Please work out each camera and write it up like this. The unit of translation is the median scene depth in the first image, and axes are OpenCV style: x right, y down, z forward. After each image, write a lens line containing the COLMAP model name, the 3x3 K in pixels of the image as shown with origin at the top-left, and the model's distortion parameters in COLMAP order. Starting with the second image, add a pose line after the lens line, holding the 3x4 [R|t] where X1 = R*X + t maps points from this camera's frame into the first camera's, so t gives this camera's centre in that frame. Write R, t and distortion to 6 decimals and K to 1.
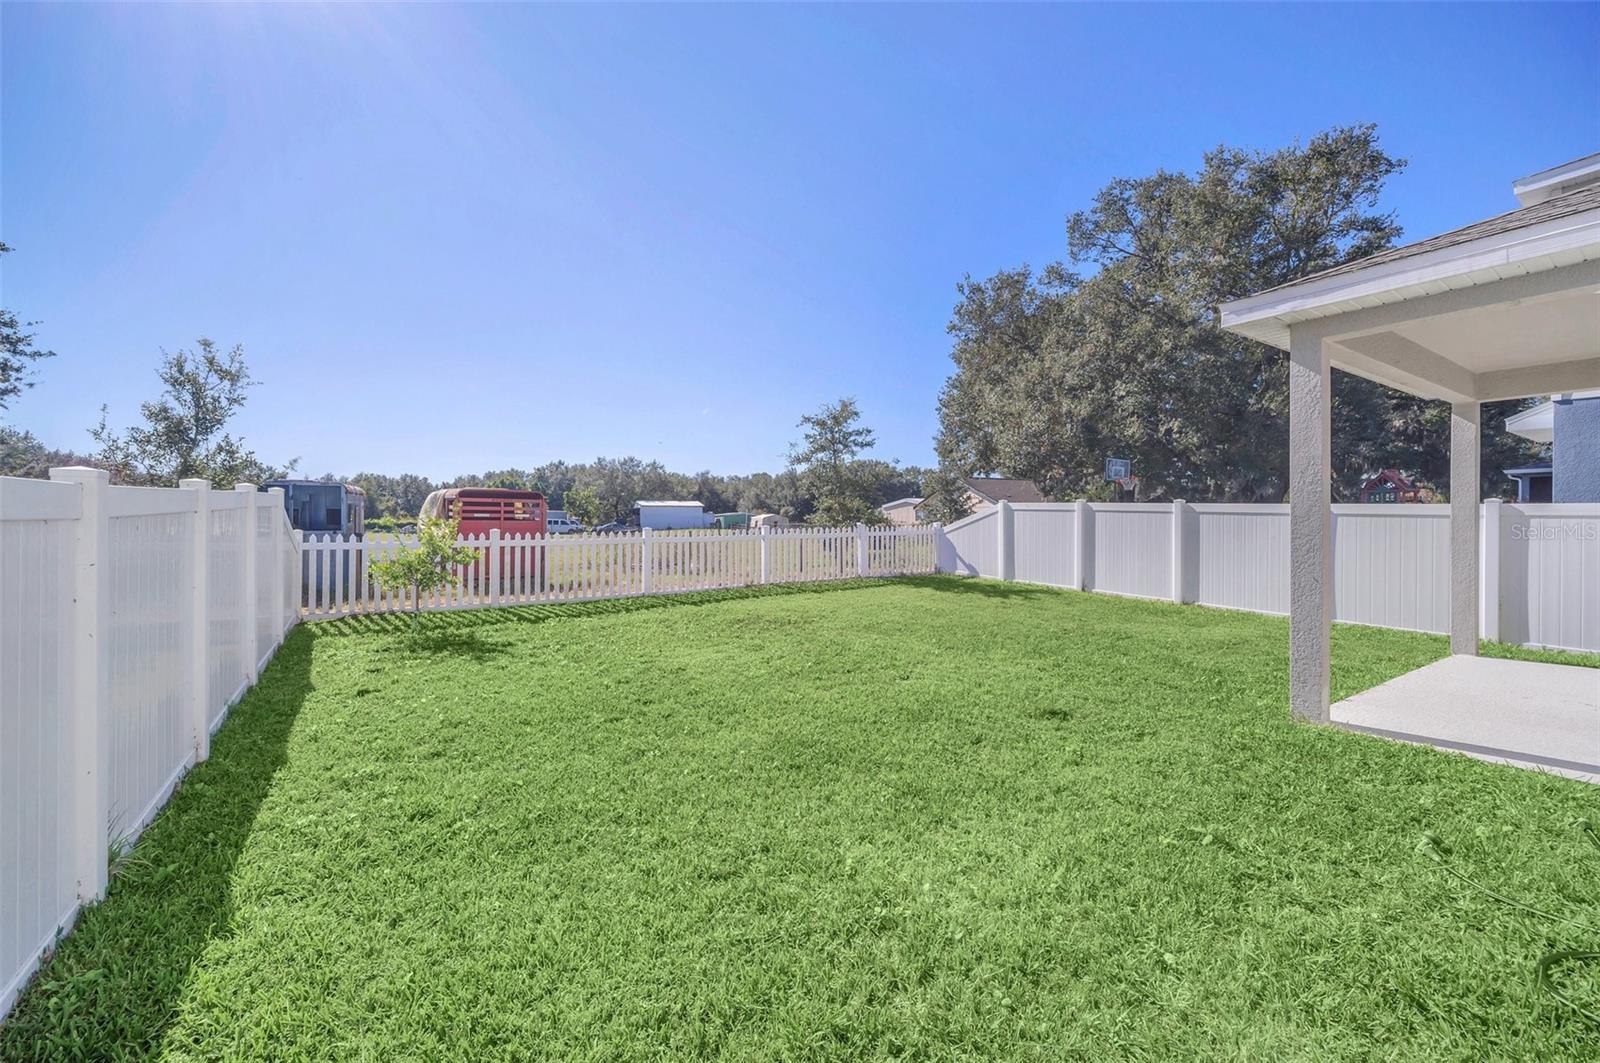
lens RADIAL K [[634.7, 0, 801.0], [0, 634.7, 531.2], [0, 0, 1]] dist [-0.003631, -0.000530]
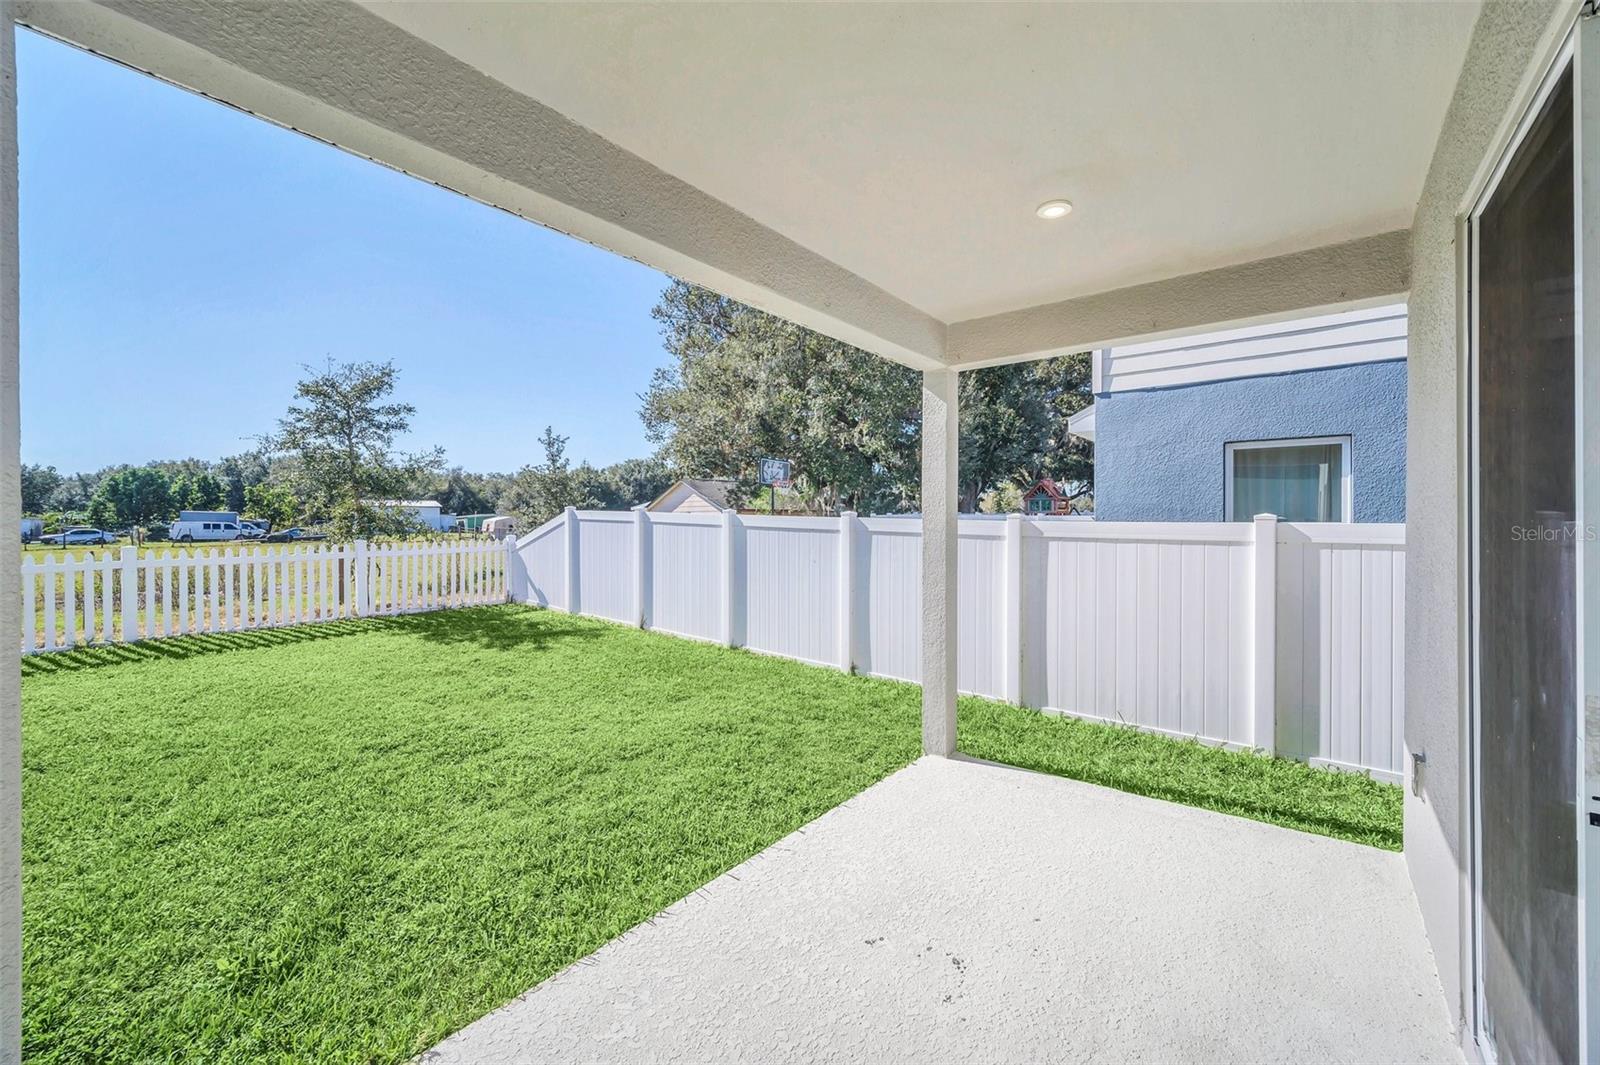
lens RADIAL K [[634.7, 0, 798.2], [0, 634.7, 521.2], [0, 0, 1]] dist [-0.003631, -0.000530]
pose [[0.950962, -0.001367, 0.309304, 0.311061], [0.006812, 0.999840, -0.016526, -0.015105], [-0.309232, 0.017822, 0.950820, 0.182077]]
